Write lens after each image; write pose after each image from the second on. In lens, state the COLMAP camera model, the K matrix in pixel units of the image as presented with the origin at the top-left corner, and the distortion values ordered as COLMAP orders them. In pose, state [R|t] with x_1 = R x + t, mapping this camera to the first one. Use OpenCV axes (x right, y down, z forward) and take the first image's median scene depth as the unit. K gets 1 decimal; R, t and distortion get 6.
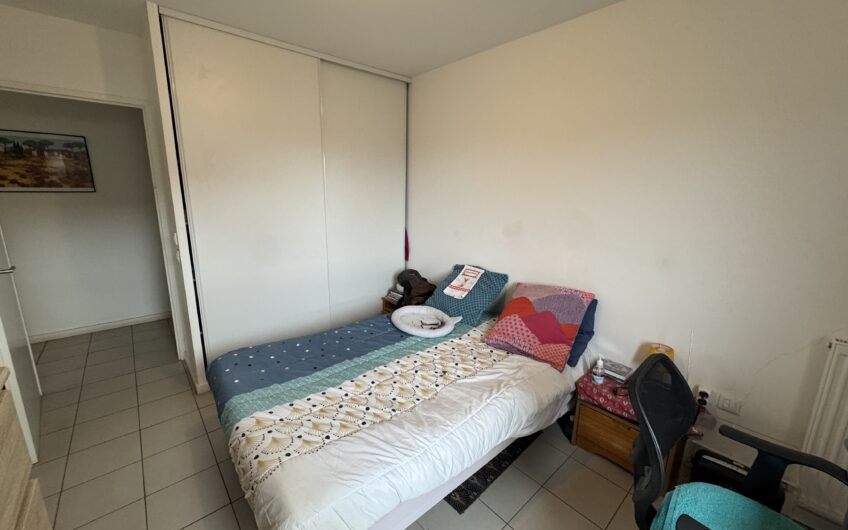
lens RADIAL K [[337.3, 0, 424.0], [0, 337.3, 262.4], [0, 0, 1]] dist [-0.002704, -0.000253]
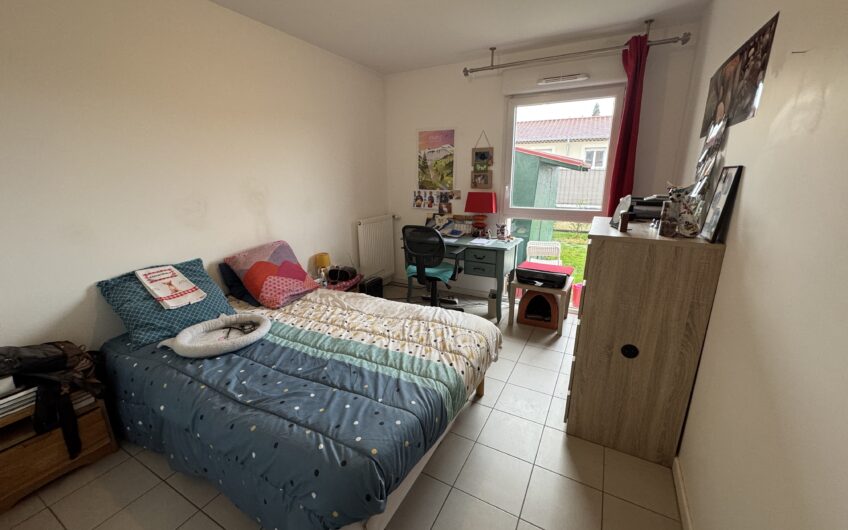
lens RADIAL K [[337.3, 0, 424.0], [0, 337.3, 262.4], [0, 0, 1]] dist [-0.002704, -0.000253]
pose [[-0.346120, -0.260670, 0.901250, -0.980072], [0.191671, 0.920718, 0.339911, -0.184168], [-0.918402, 0.290394, -0.268716, 0.892635]]
